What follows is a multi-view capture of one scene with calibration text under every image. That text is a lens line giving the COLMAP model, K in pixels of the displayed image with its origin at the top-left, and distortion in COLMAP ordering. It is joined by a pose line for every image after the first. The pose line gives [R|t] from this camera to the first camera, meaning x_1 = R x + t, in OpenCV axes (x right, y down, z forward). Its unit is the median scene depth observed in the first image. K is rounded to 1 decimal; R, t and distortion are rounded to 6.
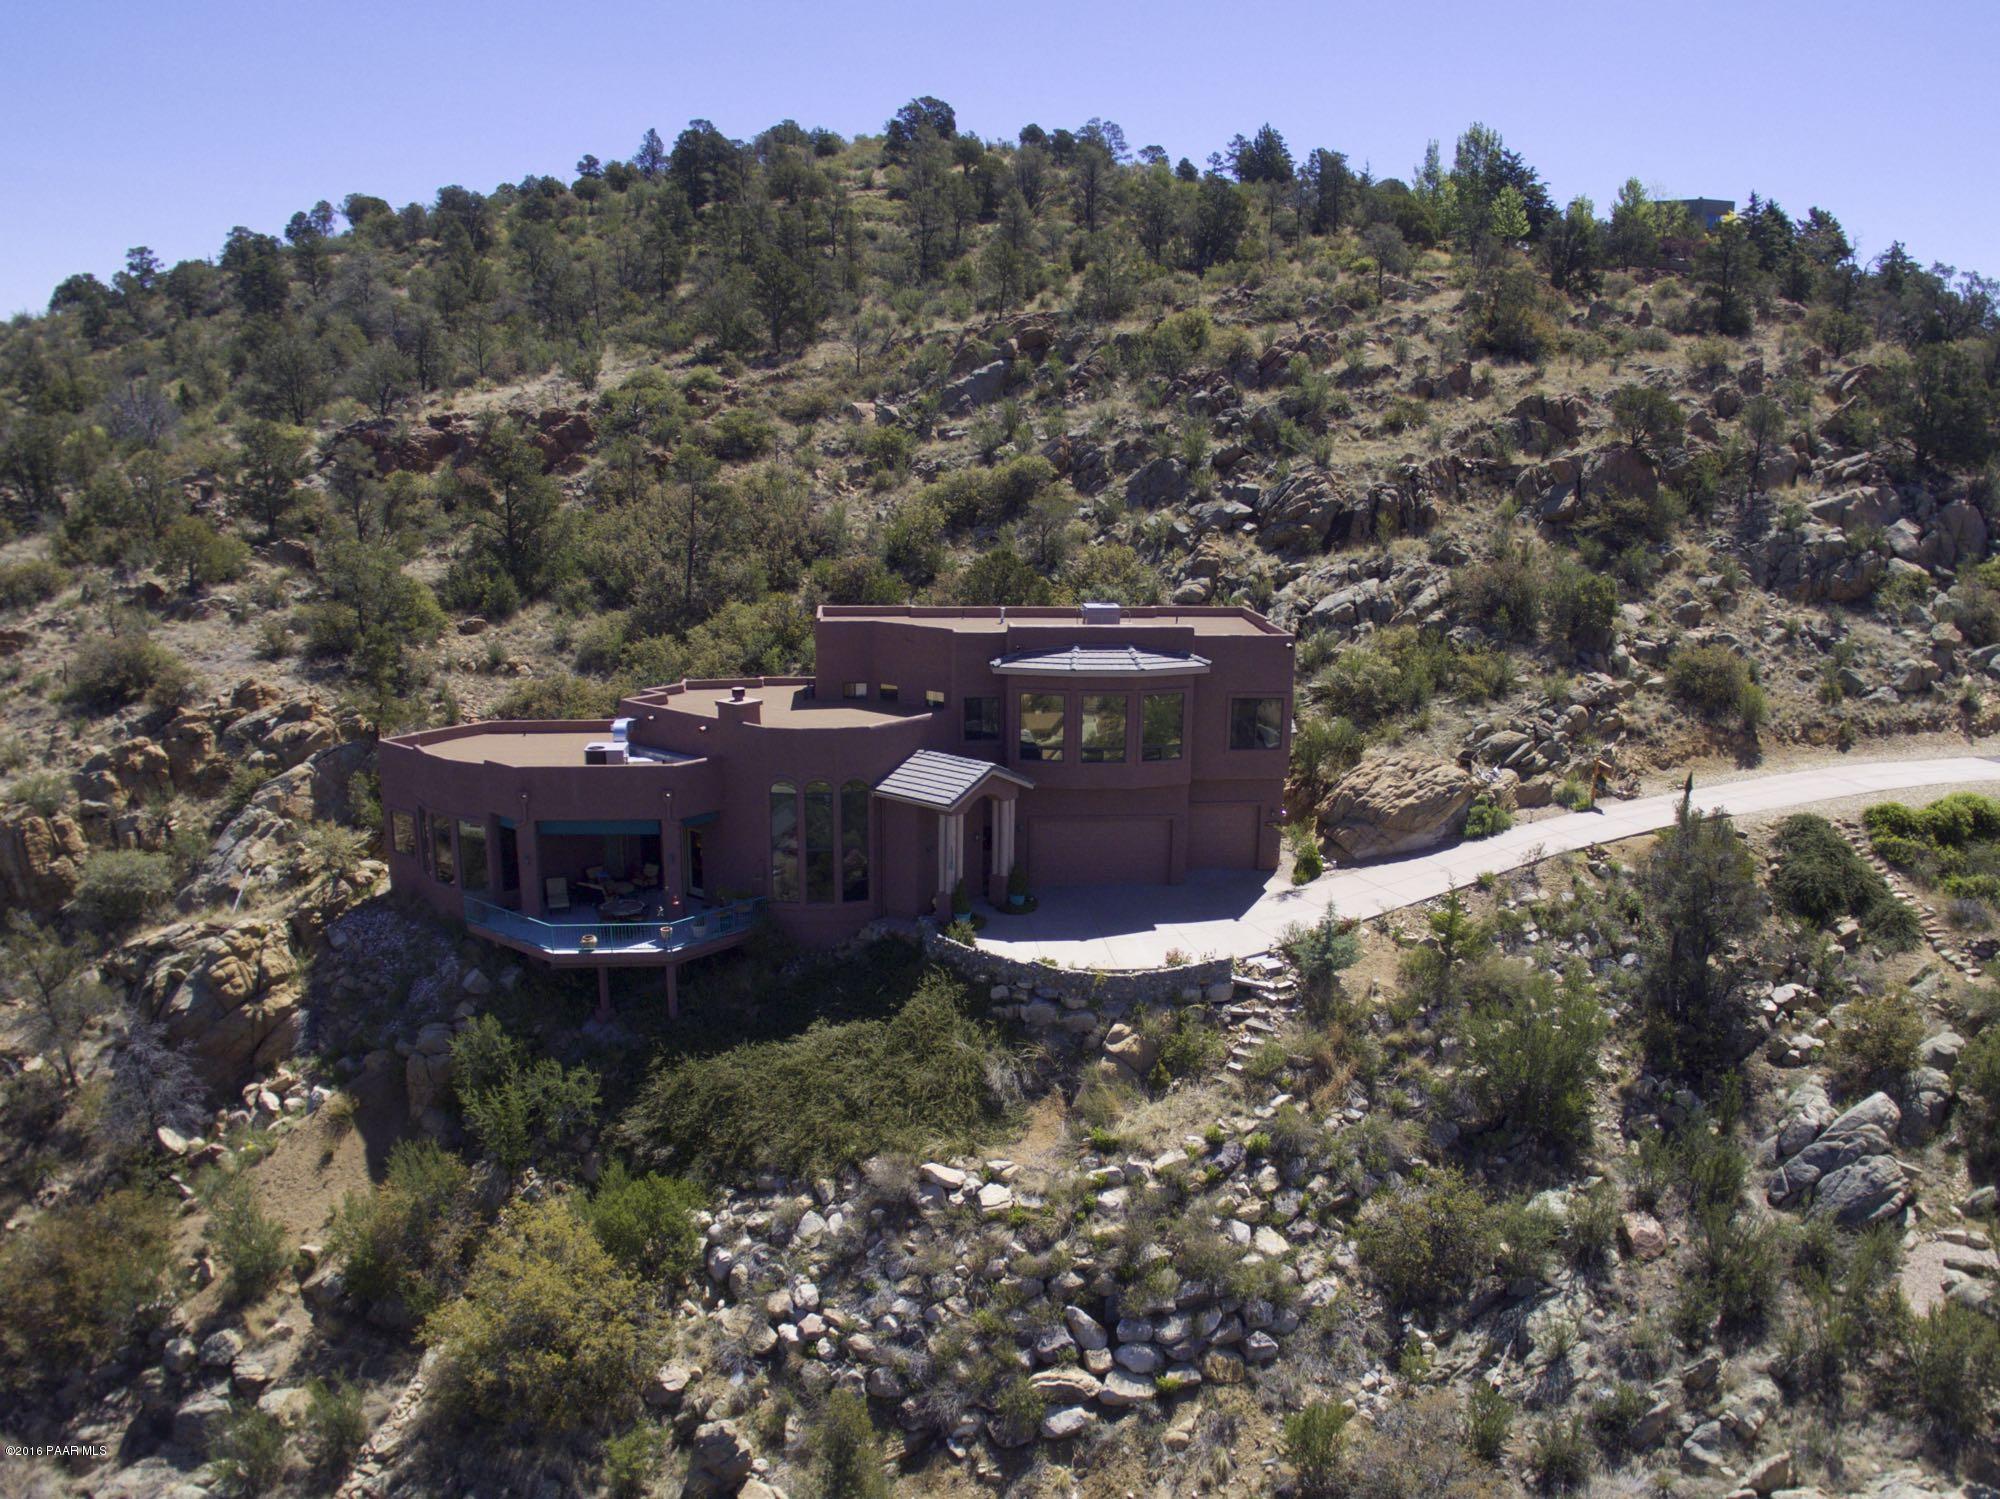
lens RADIAL K [[1538.4, 0, 1071.3], [0, 1538.4, 823.9], [0, 0, 1]] dist [-0.093959, 0.005577]
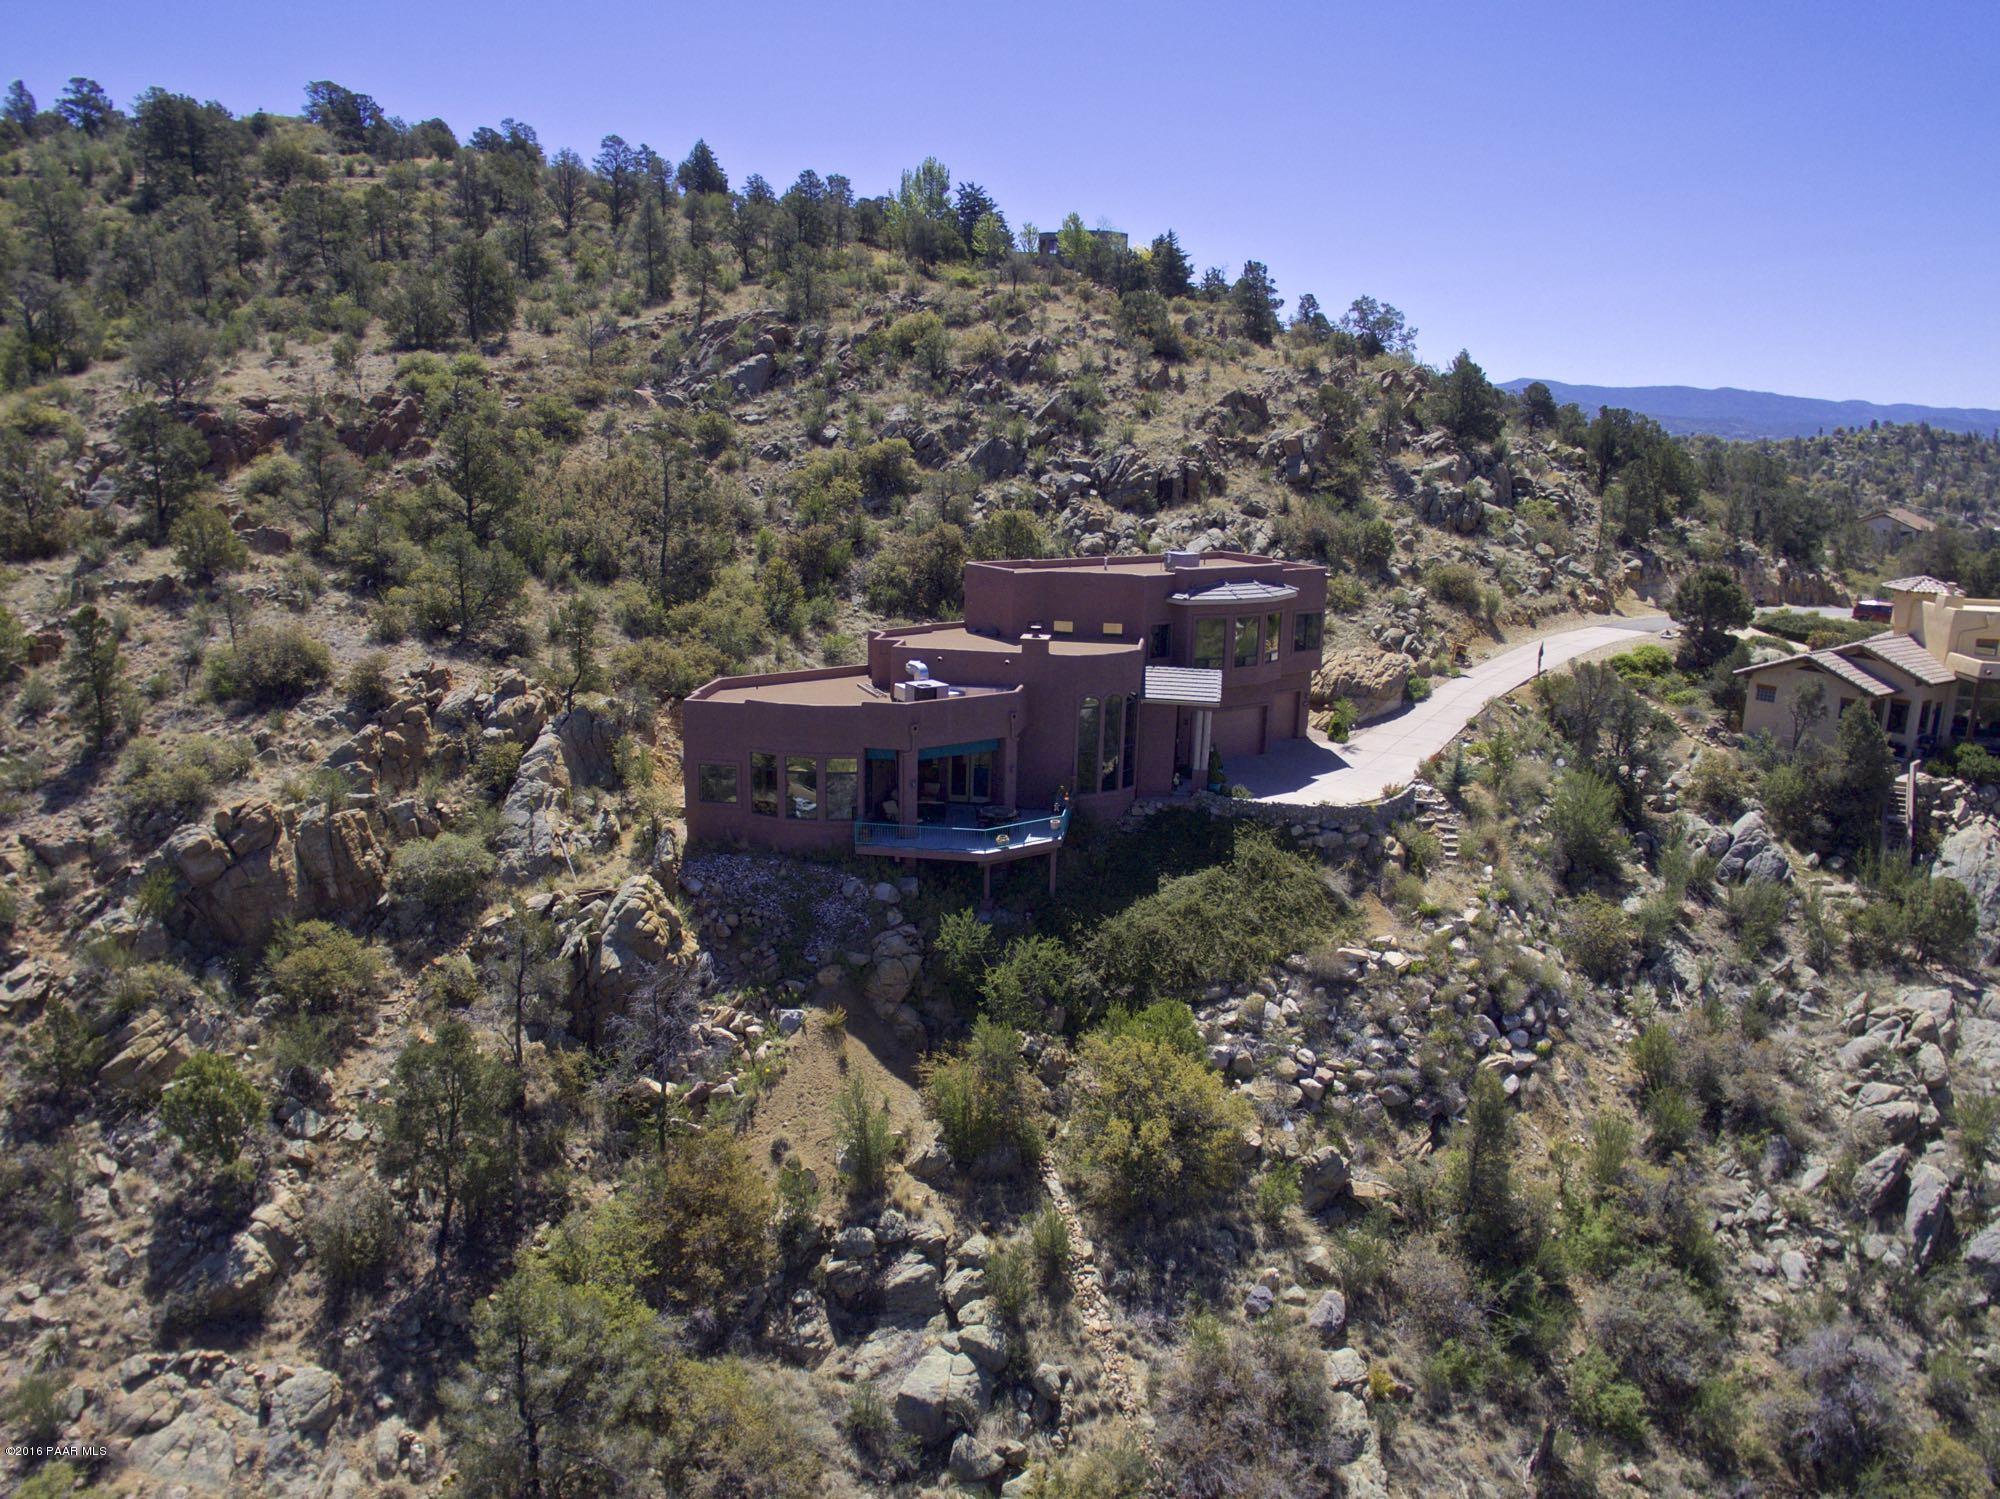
lens RADIAL K [[1417.6, 0, 1000.0], [0, 1417.6, 749.5], [0, 0, 1]] dist [-0.116374, 0.076997]
pose [[0.873582, -0.107203, 0.474723, -0.781847], [0.113954, 0.993378, 0.014629, -0.009927], [-0.473148, 0.041317, 0.880014, 0.010817]]
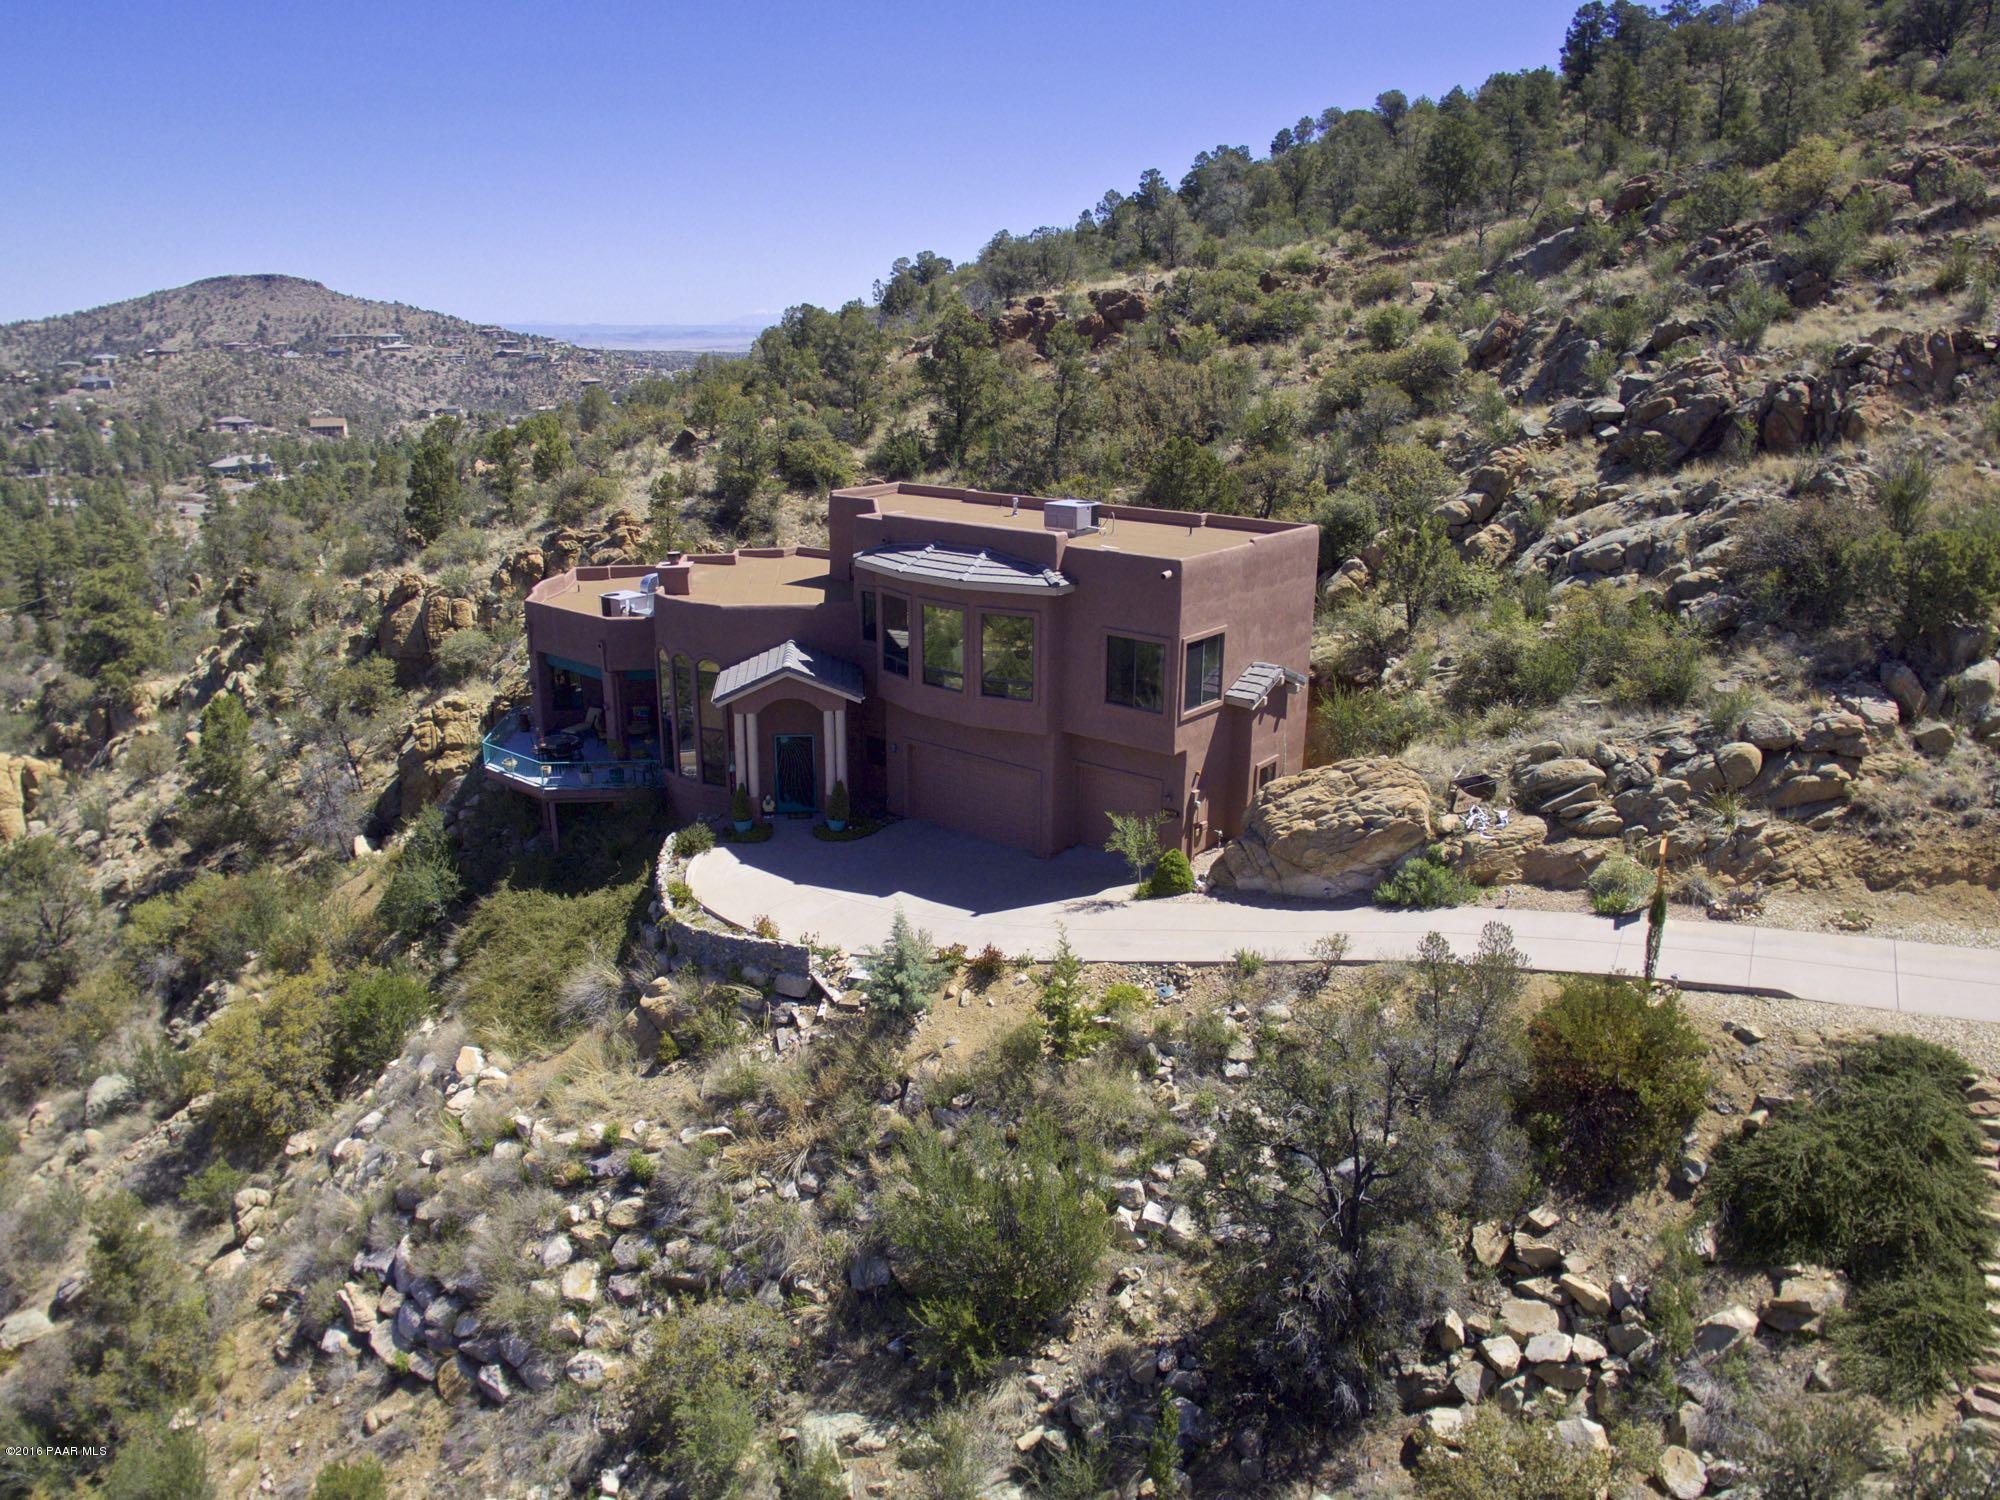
lens RADIAL K [[1417.6, 0, 1000.0], [0, 1417.6, 750.0], [0, 0, 1]] dist [-0.116374, 0.076997]
pose [[0.684951, 0.198086, -0.701144, 0.594382], [-0.173994, 0.978960, 0.106598, -0.096222], [0.707508, 0.048980, 0.705006, 0.496909]]
